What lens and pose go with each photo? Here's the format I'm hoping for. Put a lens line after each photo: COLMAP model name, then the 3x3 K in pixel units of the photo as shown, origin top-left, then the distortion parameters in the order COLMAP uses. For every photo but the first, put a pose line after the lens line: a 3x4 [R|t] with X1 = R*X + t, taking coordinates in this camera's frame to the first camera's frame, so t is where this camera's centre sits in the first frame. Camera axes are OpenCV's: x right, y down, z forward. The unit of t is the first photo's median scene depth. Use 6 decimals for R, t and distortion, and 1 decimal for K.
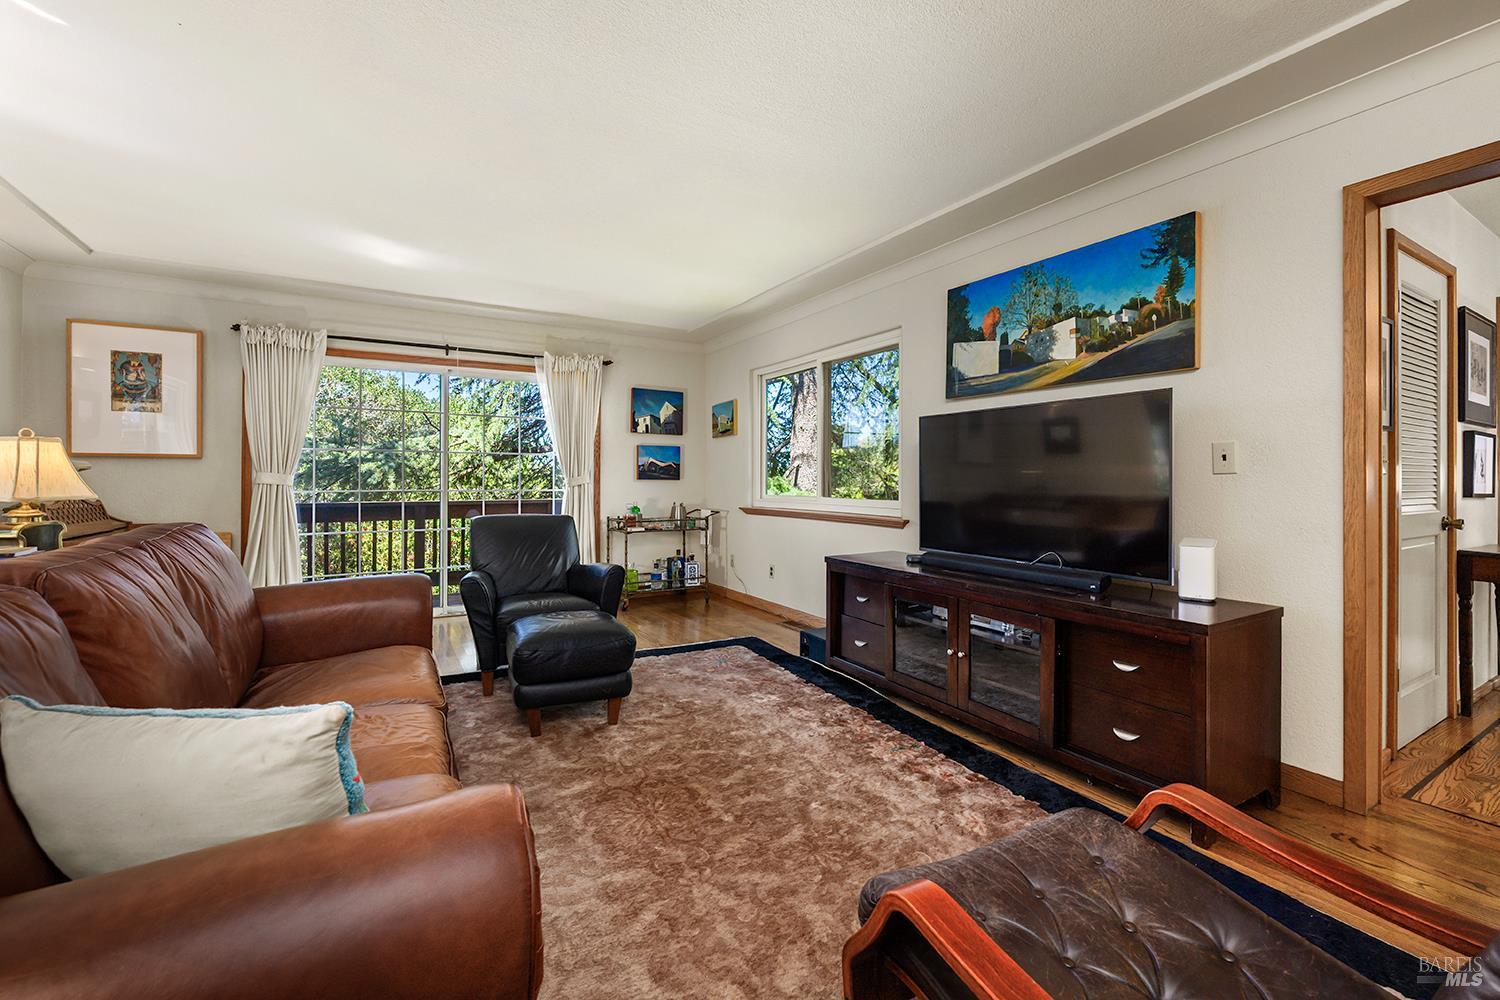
lens RADIAL K [[630.3, 0, 753.9], [0, 630.3, 476.0], [0, 0, 1]] dist [0.000218, -0.000040]
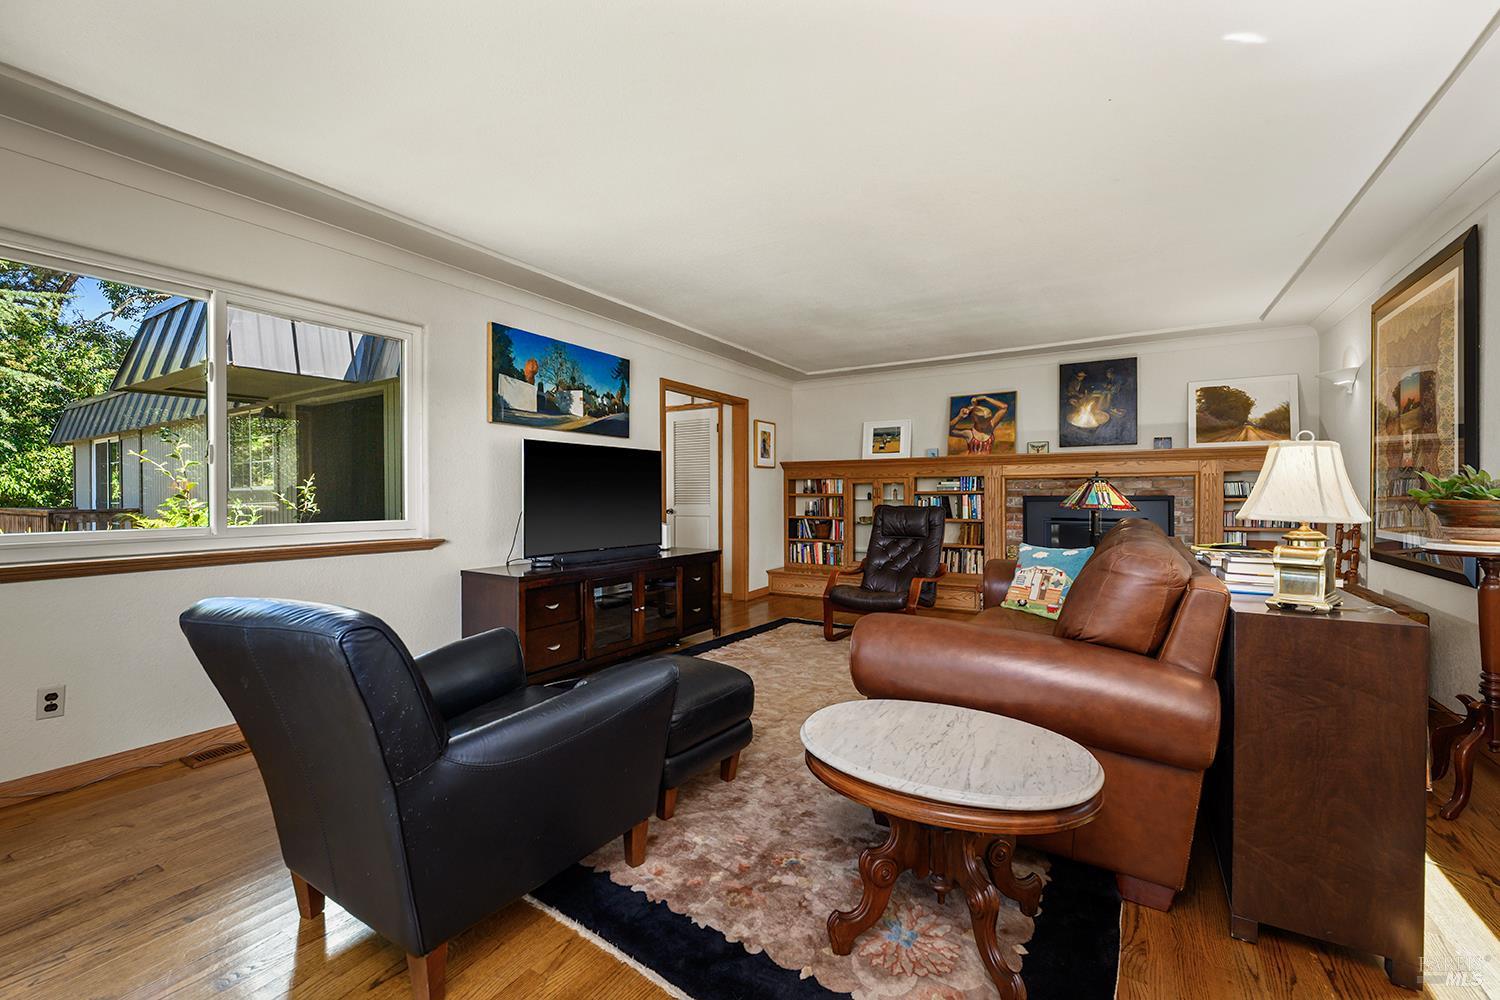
lens RADIAL K [[607.6, 0, 750.0], [0, 607.6, 500.0], [0, 0, 1]] dist [-0.000511, -0.000045]
pose [[-0.452837, -0.006279, 0.891571, -0.982300], [-0.000005, 0.999975, 0.007040, 0.007076], [-0.891593, 0.003184, -0.452826, 1.268714]]
